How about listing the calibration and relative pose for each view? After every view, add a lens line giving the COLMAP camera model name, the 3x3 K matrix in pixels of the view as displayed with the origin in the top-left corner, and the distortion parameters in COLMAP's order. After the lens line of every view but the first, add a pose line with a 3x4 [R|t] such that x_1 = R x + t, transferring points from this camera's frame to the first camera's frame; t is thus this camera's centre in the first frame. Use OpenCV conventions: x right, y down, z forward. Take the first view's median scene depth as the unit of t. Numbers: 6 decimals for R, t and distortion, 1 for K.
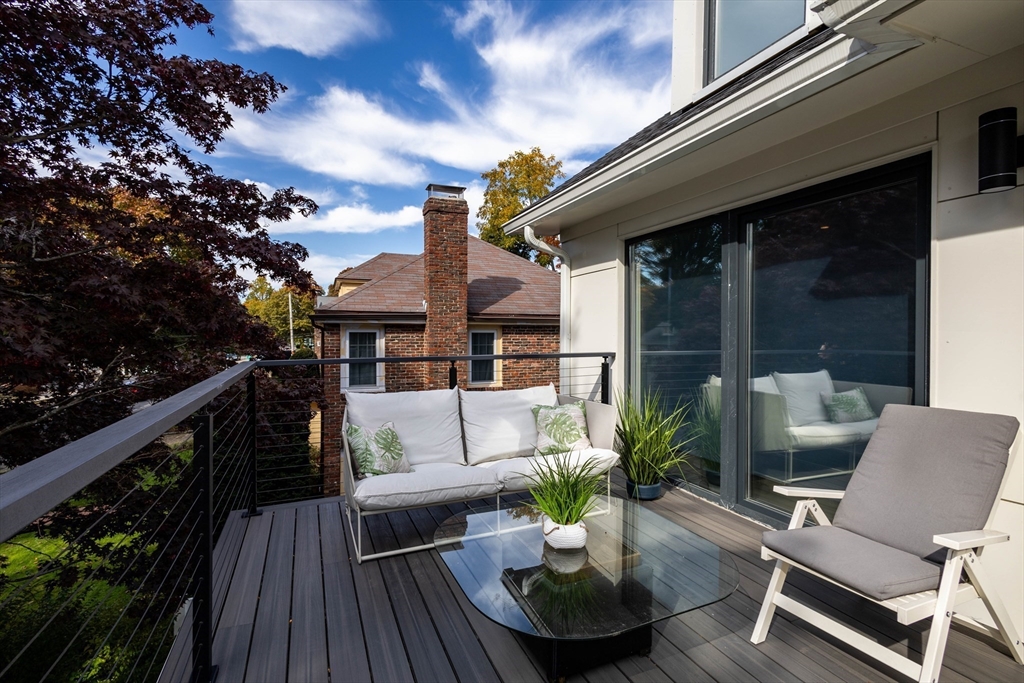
lens RADIAL K [[474.0, 0, 509.0], [0, 474.0, 334.7], [0, 0, 1]] dist [0.033898, -0.000324]
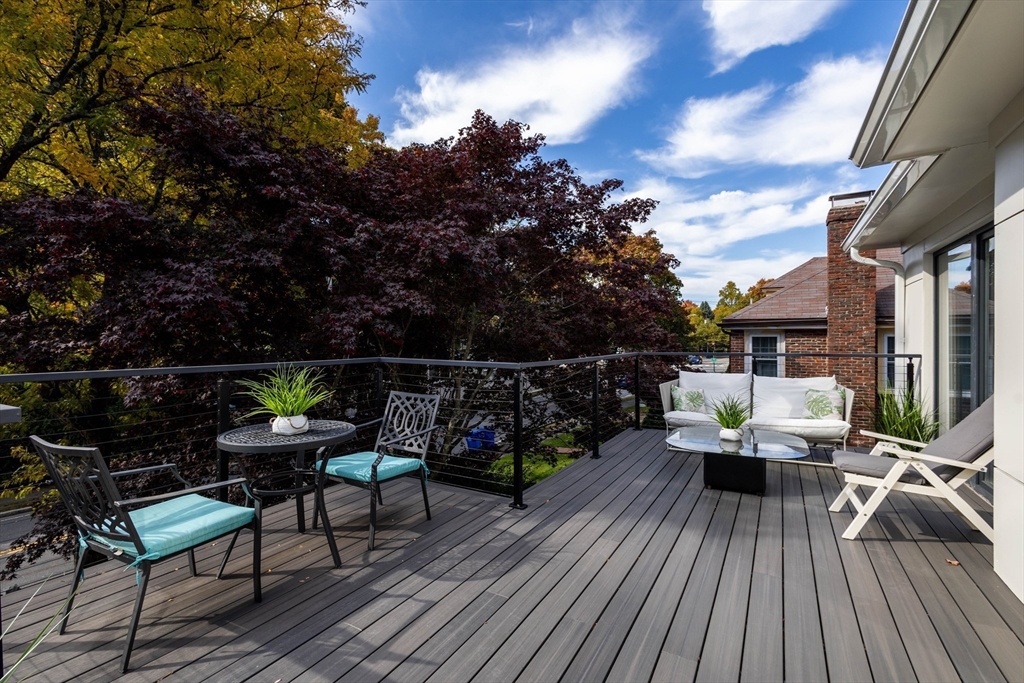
lens RADIAL K [[474.0, 0, 513.7], [0, 474.0, 338.0], [0, 0, 1]] dist [0.033898, -0.000324]
pose [[0.610025, -0.001862, -0.792380, 0.252475], [0.000513, 0.999998, -0.001955, 0.000070], [0.792382, 0.000787, 0.610025, -0.214003]]
